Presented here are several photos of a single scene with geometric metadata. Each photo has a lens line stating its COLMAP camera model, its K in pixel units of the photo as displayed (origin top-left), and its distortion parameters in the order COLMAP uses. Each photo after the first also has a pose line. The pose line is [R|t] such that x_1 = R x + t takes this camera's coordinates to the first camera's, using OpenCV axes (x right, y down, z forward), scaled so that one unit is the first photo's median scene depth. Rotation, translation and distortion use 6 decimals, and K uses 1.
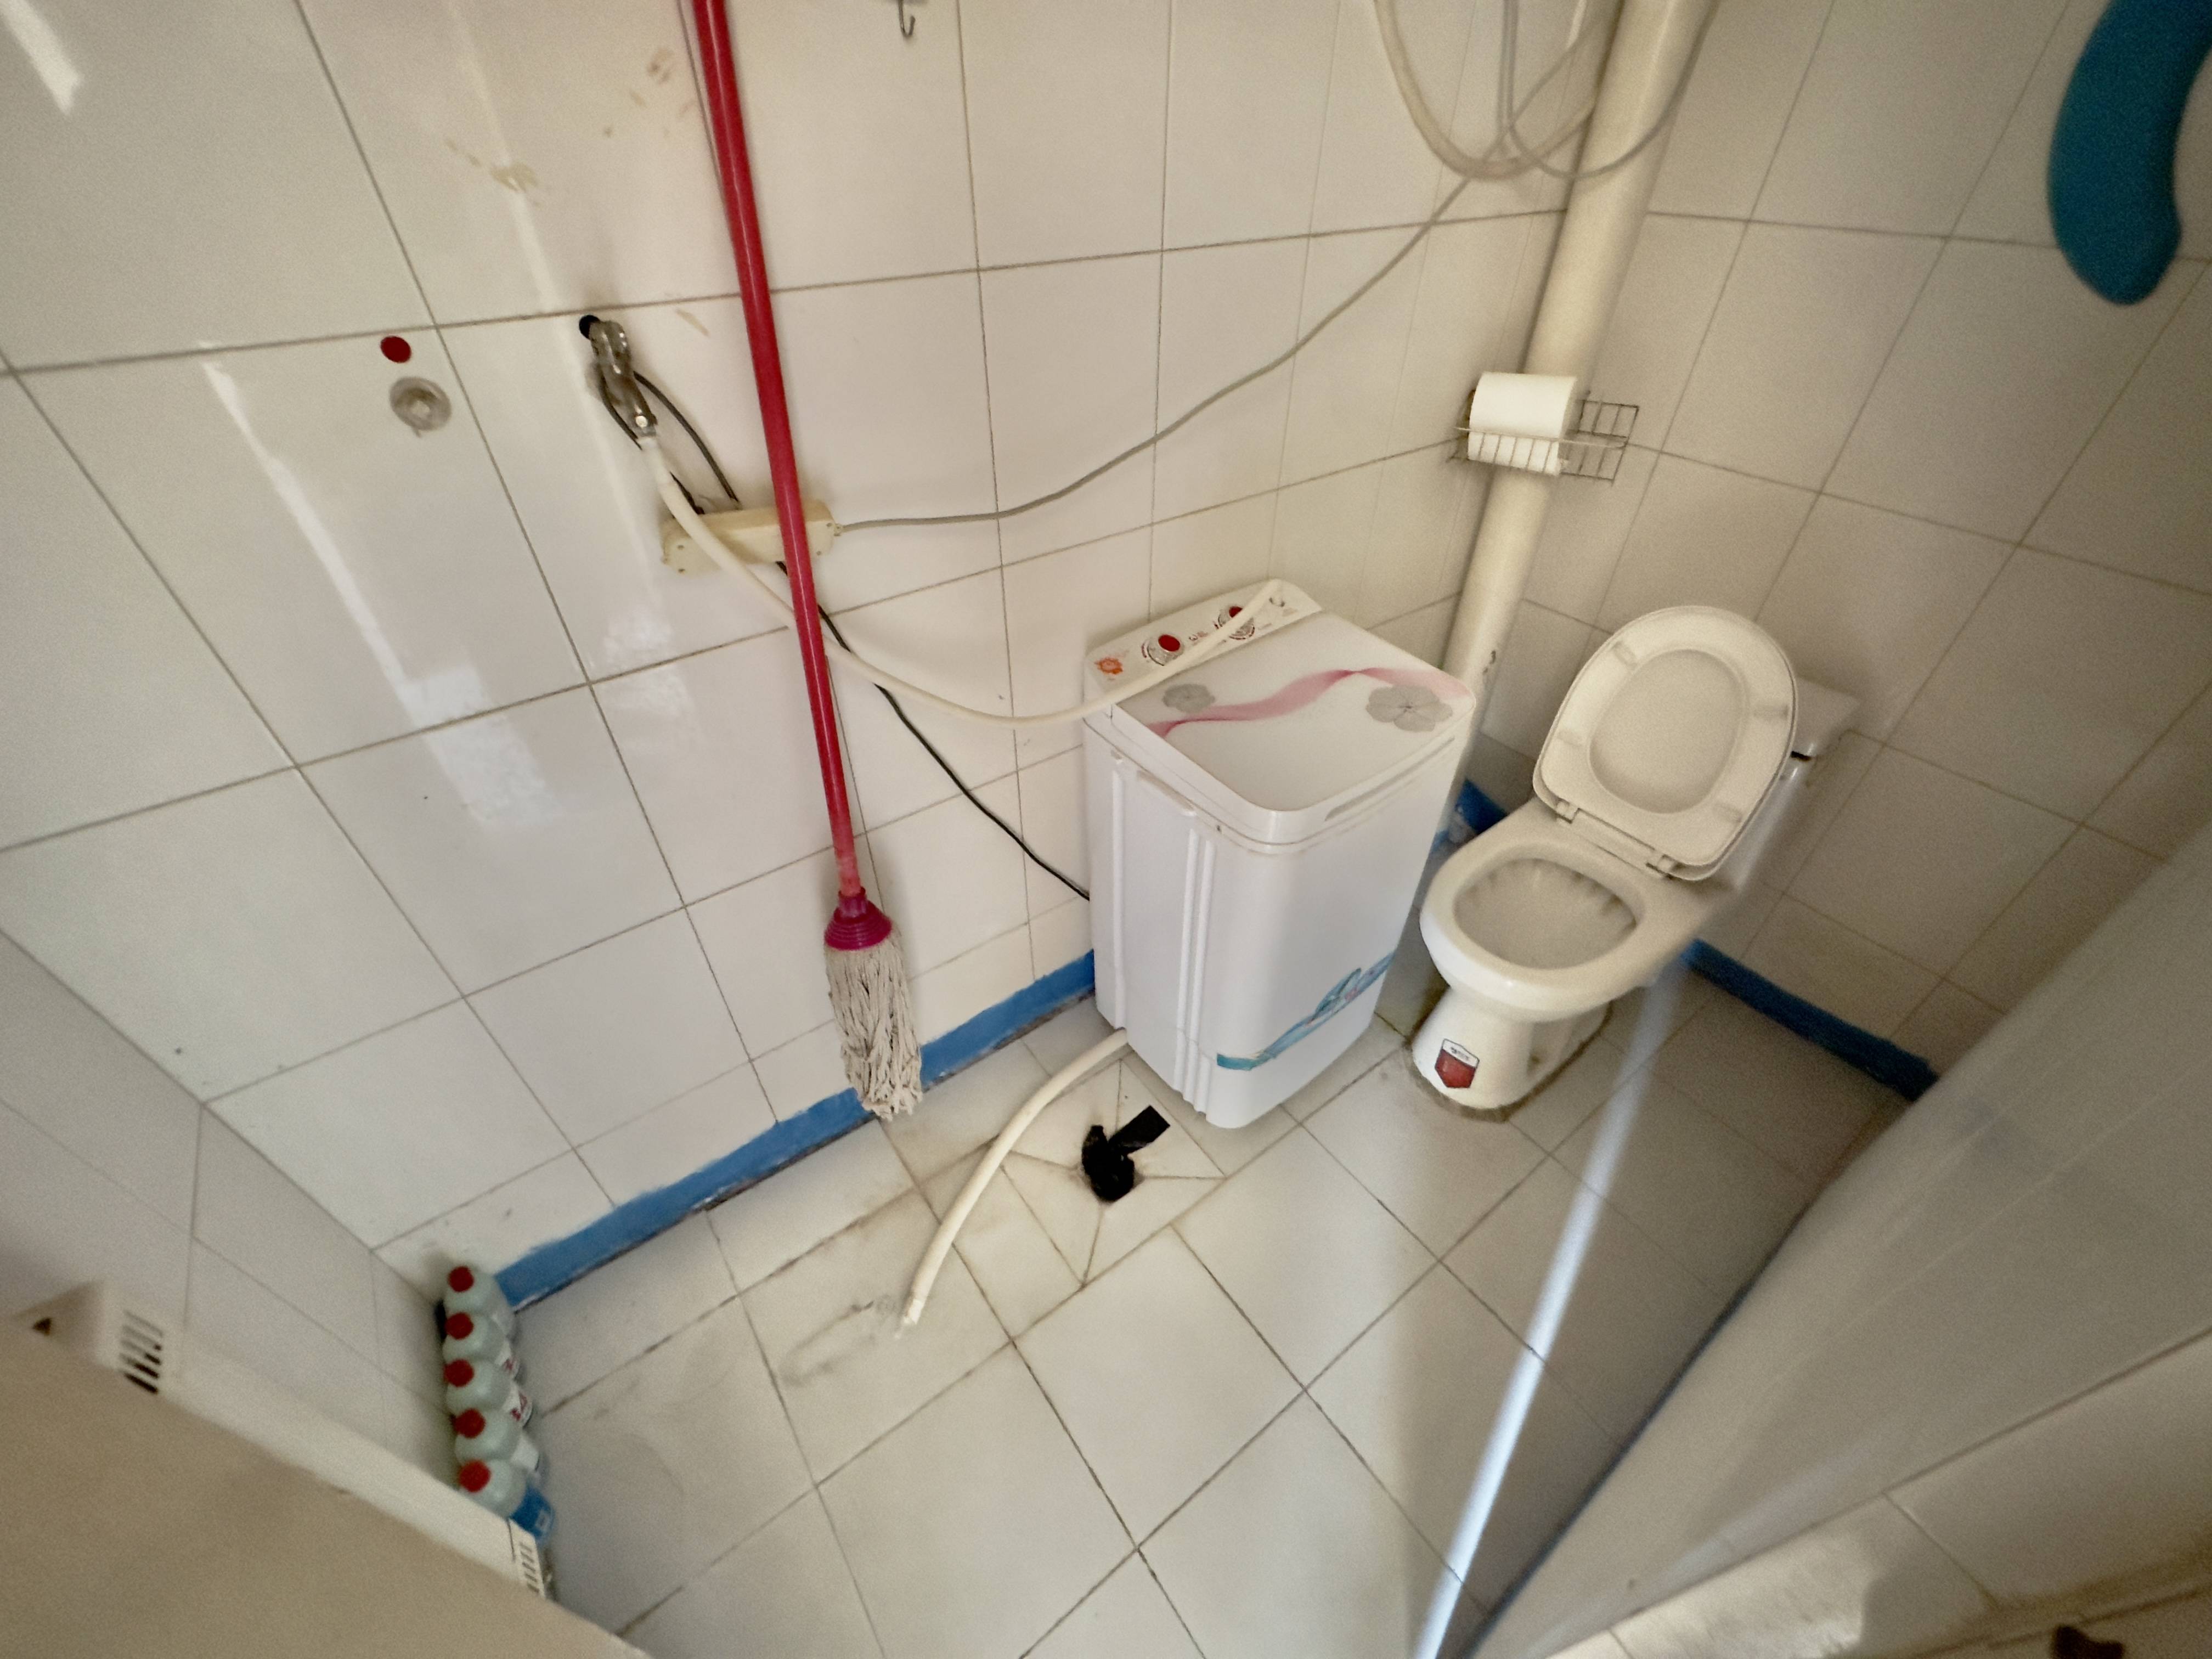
lens RADIAL K [[890.6, 0, 1106.0], [0, 890.6, 829.5], [0, 0, 1]] dist [-0.001571, 0.000901]
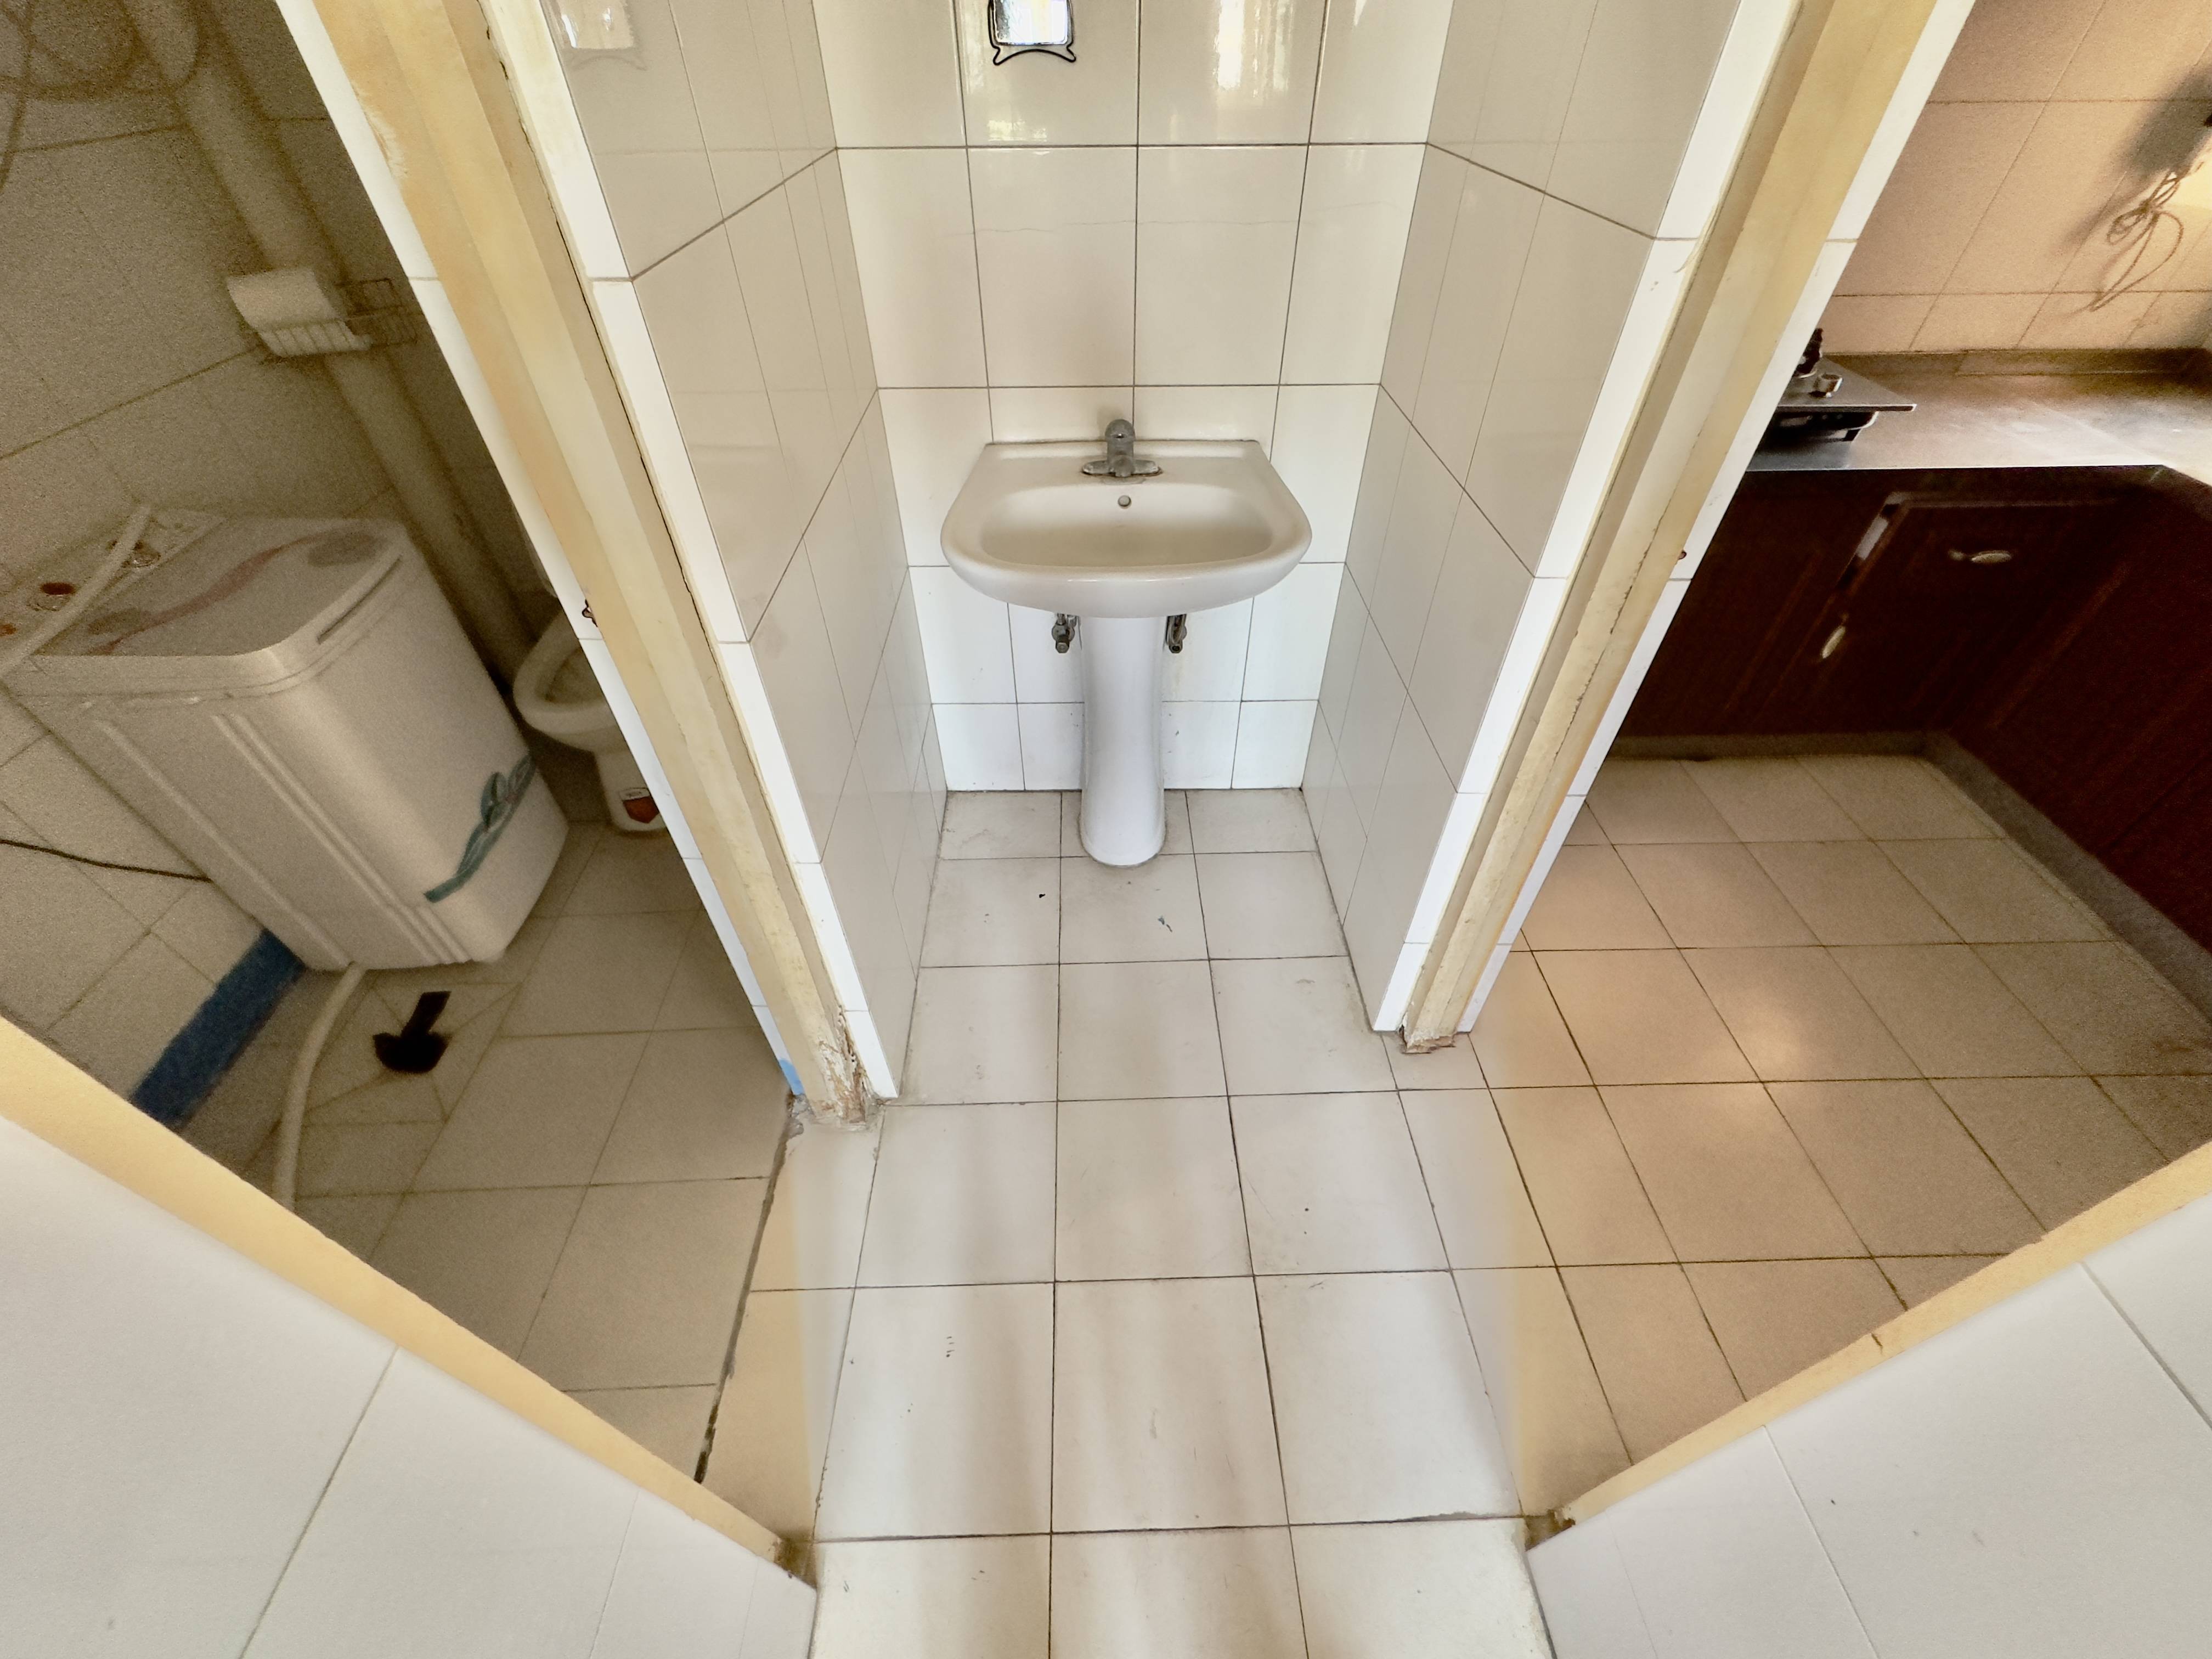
lens RADIAL K [[890.6, 0, 1106.0], [0, 890.6, 829.5], [0, 0, 1]] dist [-0.001571, 0.000901]
pose [[0.566005, -0.572318, 0.593372, -0.010326], [0.537400, 0.801959, 0.260889, 0.345059], [-0.625171, 0.171214, 0.761477, -0.425857]]
